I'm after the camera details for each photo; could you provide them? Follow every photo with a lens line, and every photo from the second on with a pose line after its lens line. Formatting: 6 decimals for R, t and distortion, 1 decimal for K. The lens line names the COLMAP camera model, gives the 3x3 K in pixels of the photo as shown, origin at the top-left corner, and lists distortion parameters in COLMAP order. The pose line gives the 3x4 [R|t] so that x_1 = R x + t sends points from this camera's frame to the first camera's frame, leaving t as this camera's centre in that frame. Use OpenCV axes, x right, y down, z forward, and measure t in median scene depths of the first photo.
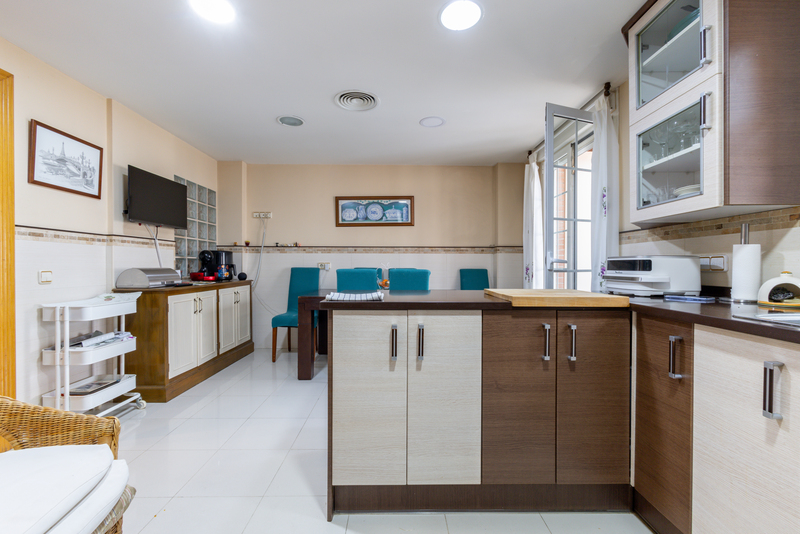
lens RADIAL K [[348.6, 0, 400.5], [0, 348.6, 267.1], [0, 0, 1]] dist [0.001037, 0.000687]
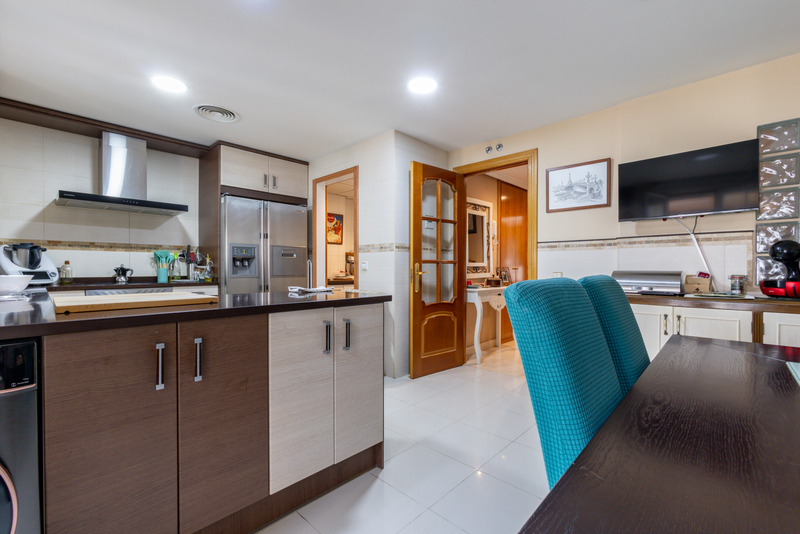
lens RADIAL K [[348.6, 0, 400.4], [0, 348.6, 268.3], [0, 0, 1]] dist [0.001037, 0.000687]
pose [[-0.699944, -0.003393, -0.714190, 0.206900], [-0.006367, 0.999979, 0.001489, -0.000945], [0.714170, 0.005590, -0.699950, 0.758579]]
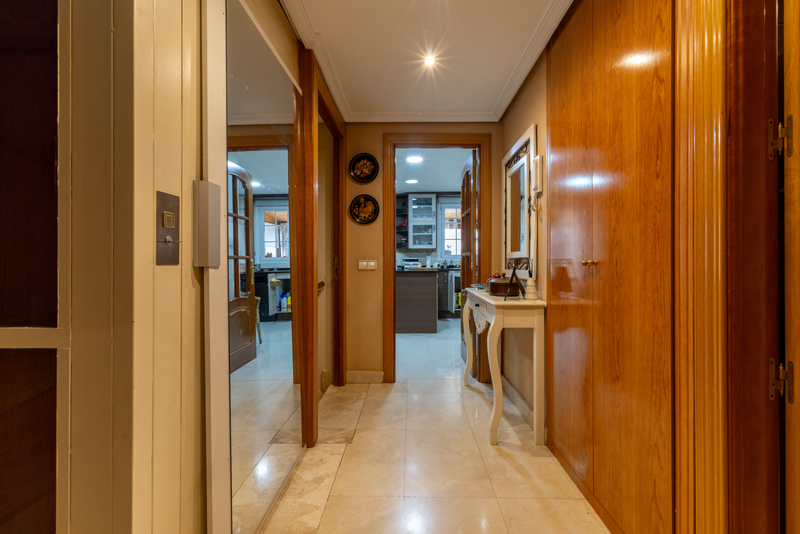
lens RADIAL K [[348.6, 0, 400.3], [0, 348.6, 263.5], [0, 0, 1]] dist [0.001037, 0.000687]
pose [[0.035905, -0.005292, 0.999341, -1.239608], [0.004966, 0.999975, 0.005117, 0.003863], [-0.999343, 0.004779, 0.035930, 0.400030]]
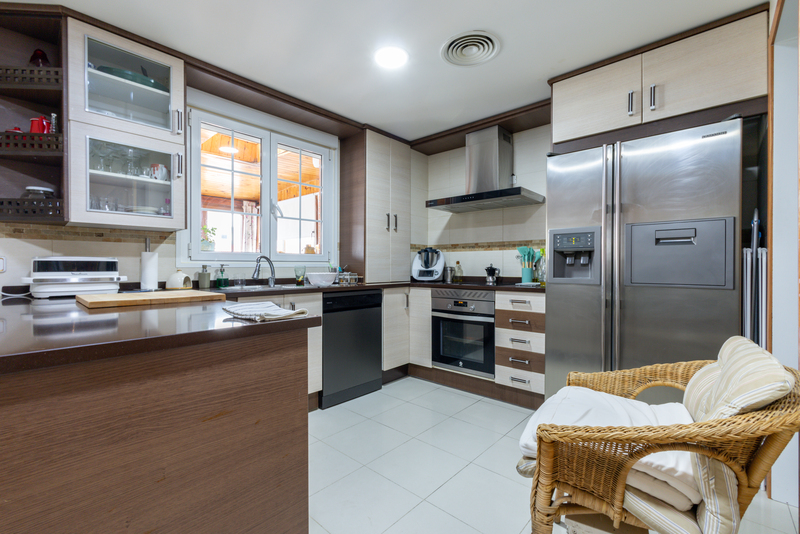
lens RADIAL K [[348.6, 0, 398.6], [0, 348.6, 266.2], [0, 0, 1]] dist [0.001037, 0.000687]
pose [[-0.733201, -0.001889, 0.680010, -0.272745], [0.001500, 0.999989, 0.004395, -0.002985], [-0.680011, 0.004243, -0.733190, 0.454918]]
